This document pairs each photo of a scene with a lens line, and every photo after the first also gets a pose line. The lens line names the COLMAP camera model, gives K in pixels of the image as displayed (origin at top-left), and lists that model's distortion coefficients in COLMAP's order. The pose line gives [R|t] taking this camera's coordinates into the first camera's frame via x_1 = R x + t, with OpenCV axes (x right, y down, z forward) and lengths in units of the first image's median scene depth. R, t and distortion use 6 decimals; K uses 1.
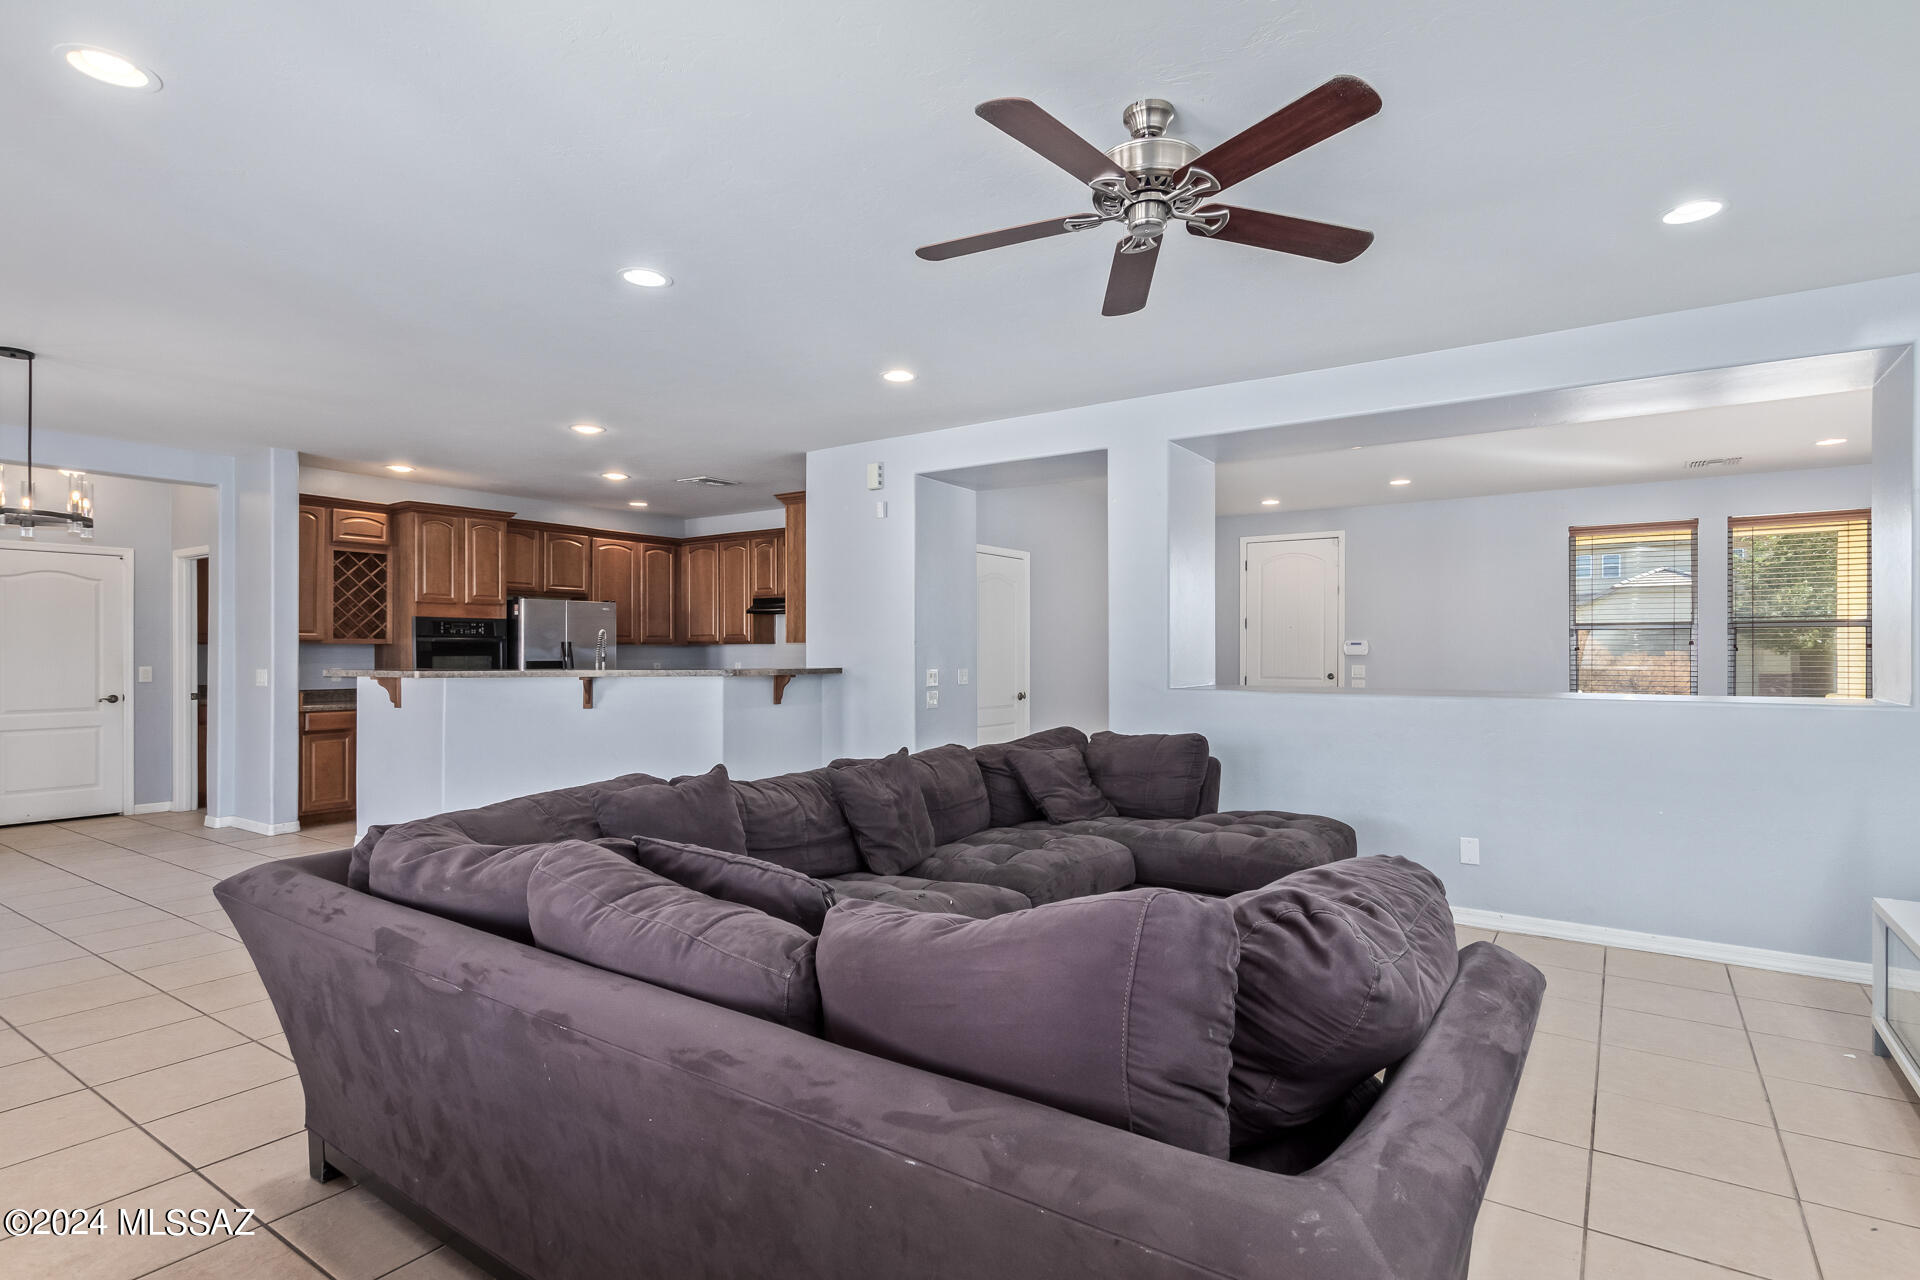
lens RADIAL K [[919.5, 0, 975.1], [0, 919.5, 636.3], [0, 0, 1]] dist [0.000461, -0.001160]
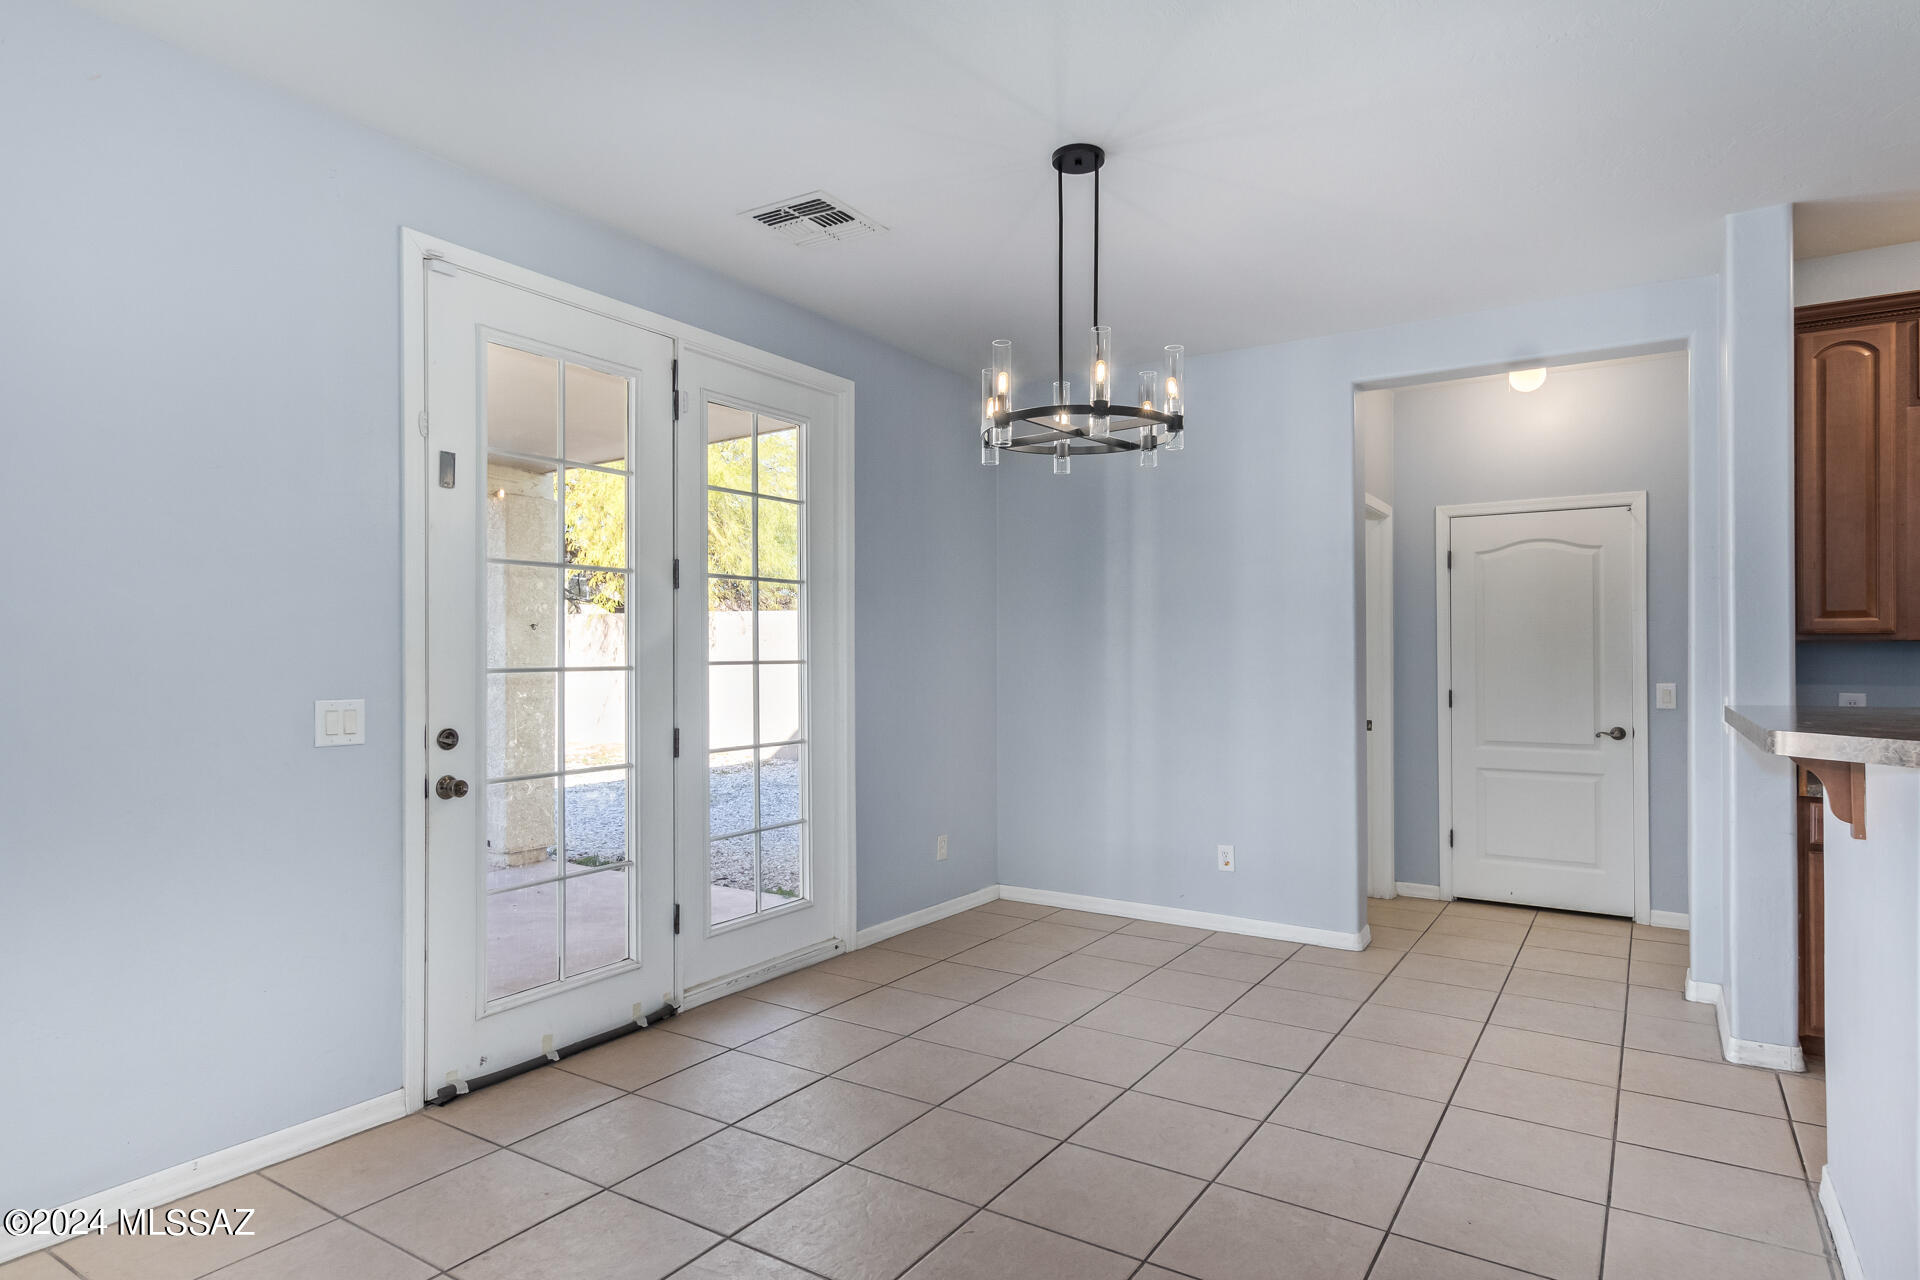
lens RADIAL K [[1039.6, 0, 984.5], [0, 1039.6, 649.9], [0, 0, 1]] dist [0.000327, 0.000089]
pose [[-0.002985, -0.005261, -0.999982, -0.216058], [0.015867, 0.999860, -0.005307, 0.007507], [0.999870, -0.015882, -0.002901, 0.547829]]
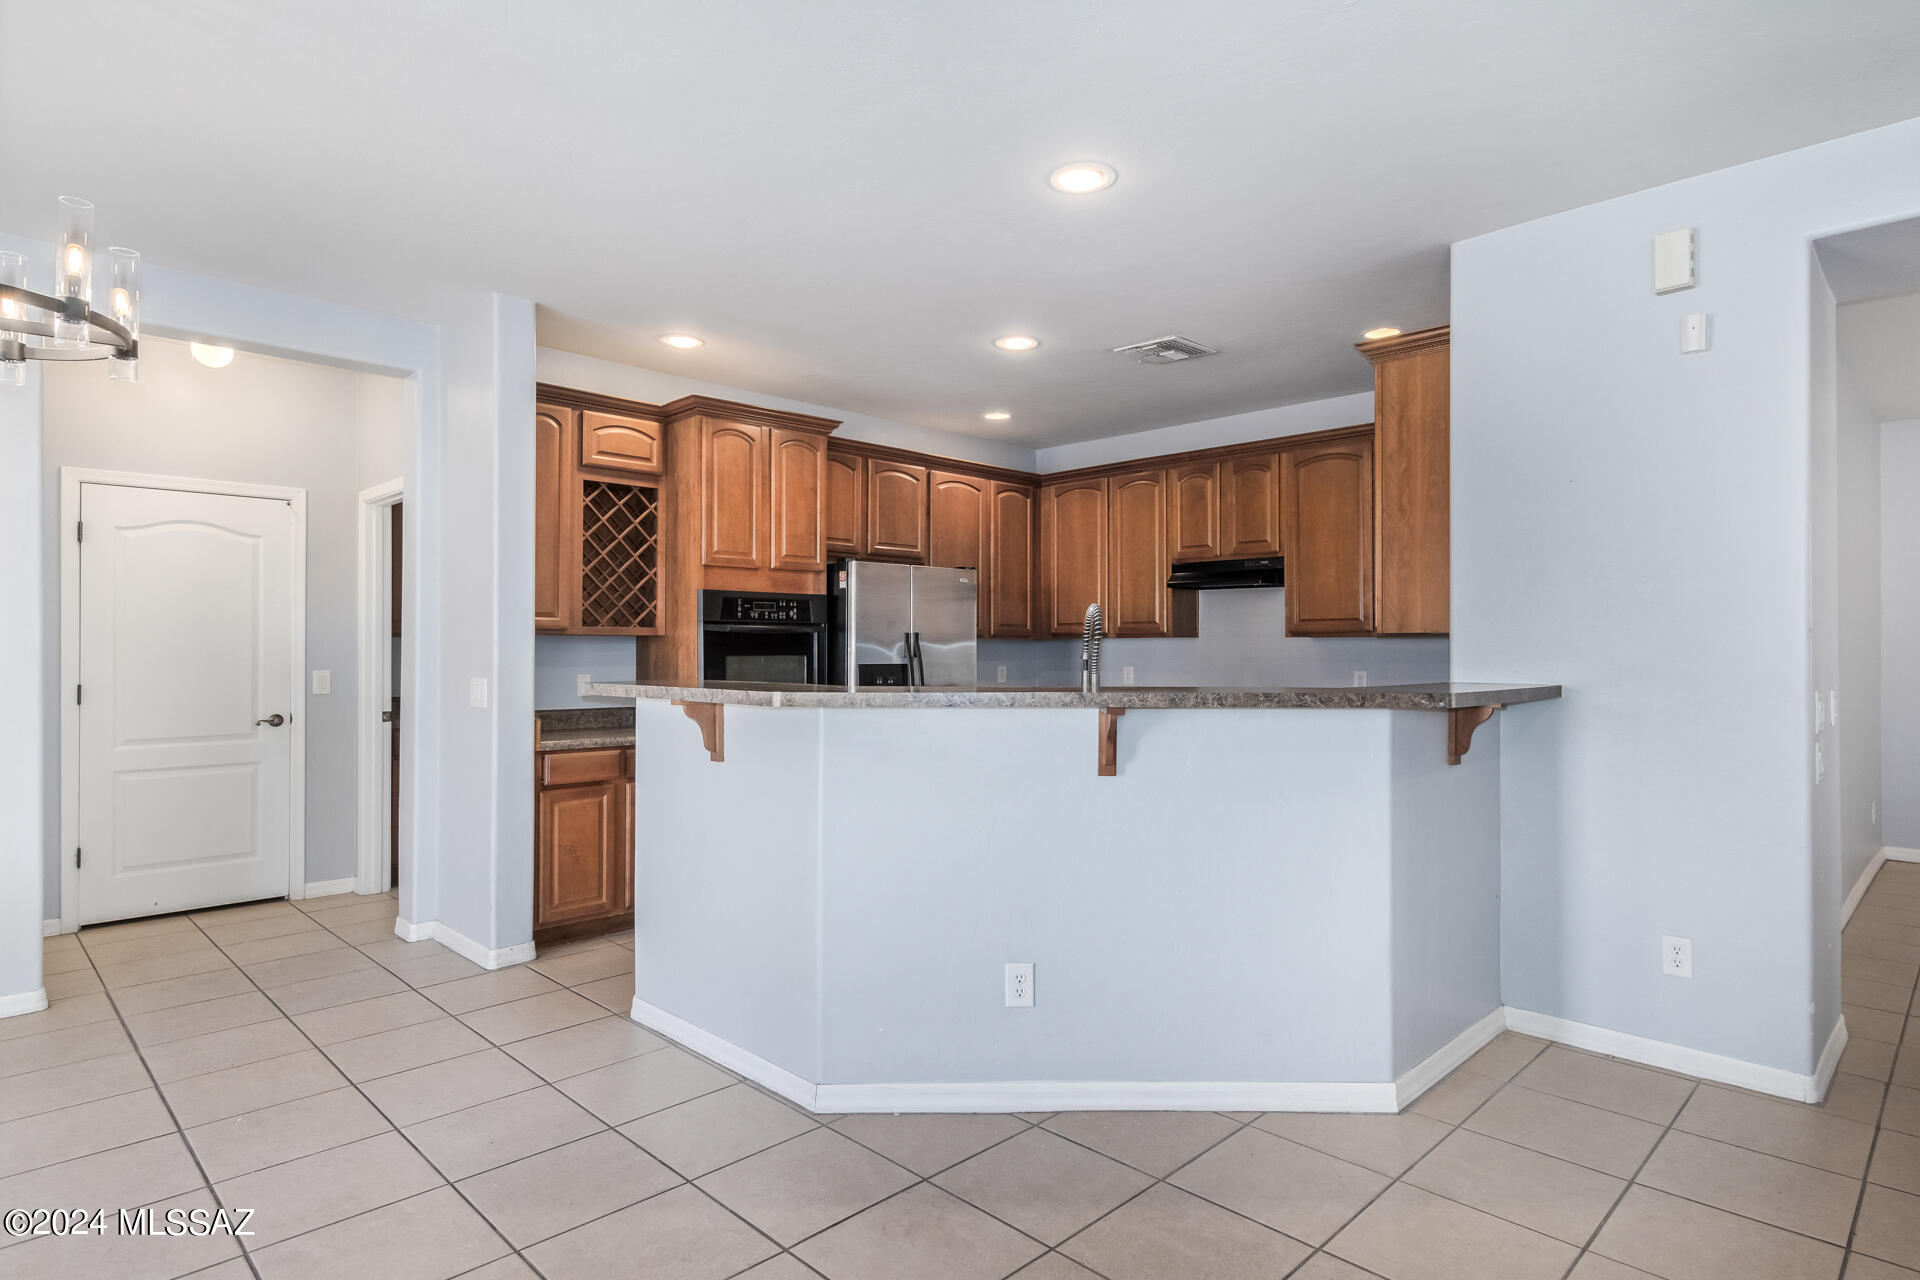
lens RADIAL K [[1031.4, 0, 962.3], [0, 1031.4, 624.6], [0, 0, 1]] dist [0.003598, 0.001542]
pose [[0.976070, -0.002088, -0.217447, -0.295998], [0.000828, 0.999982, -0.005883, 0.005271], [0.217456, 0.005562, 0.976054, 0.378648]]
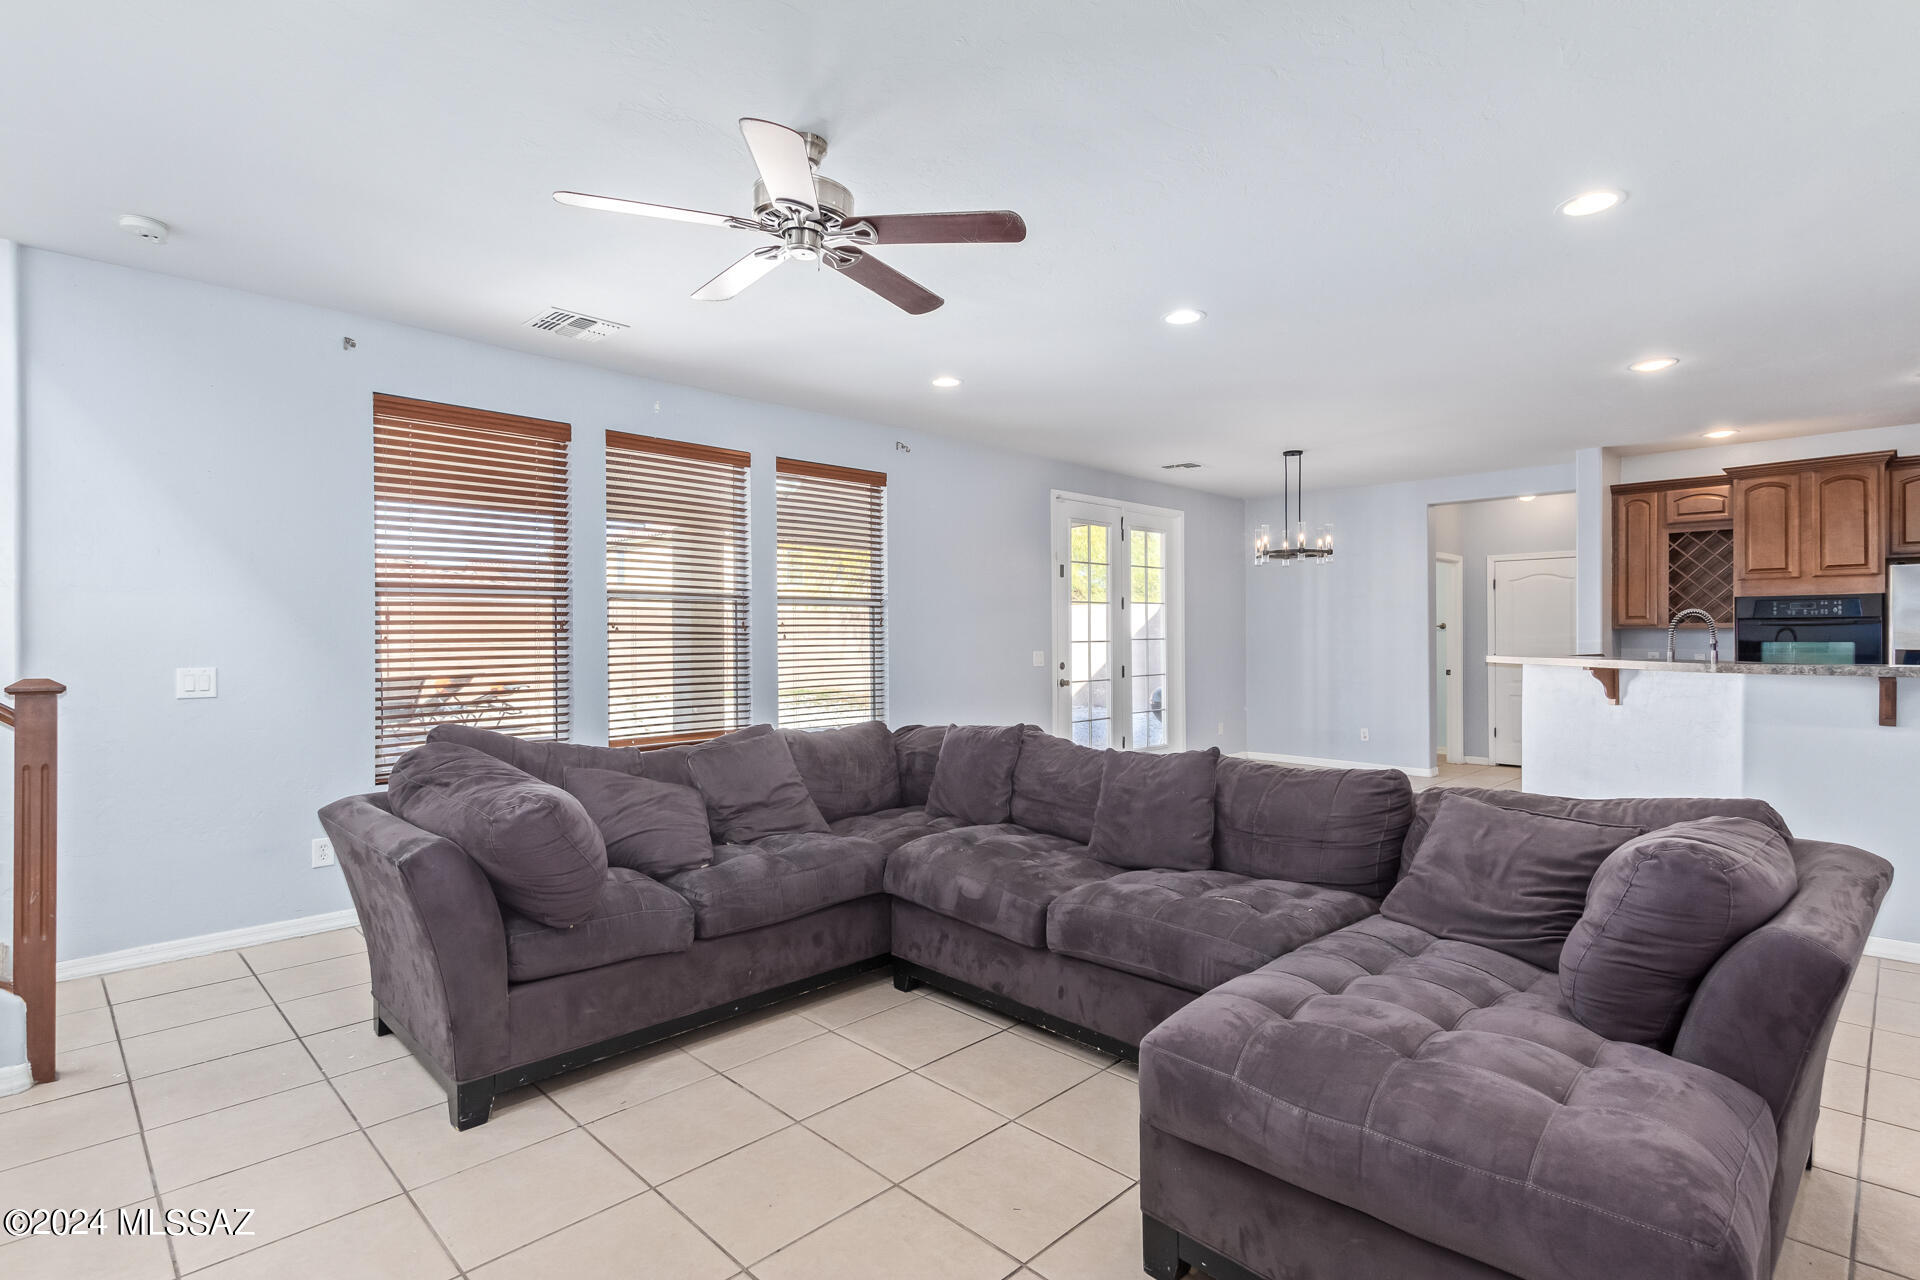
lens RADIAL K [[944.3, 0, 1001.3], [0, 944.3, 639.8], [0, 0, 1]] dist [0.001797, -0.000233]
pose [[-0.193011, 0.003627, -0.981190, 0.416989], [0.018259, 0.999833, 0.000104, 0.006489], [0.981027, -0.017895, -0.193045, 0.473294]]
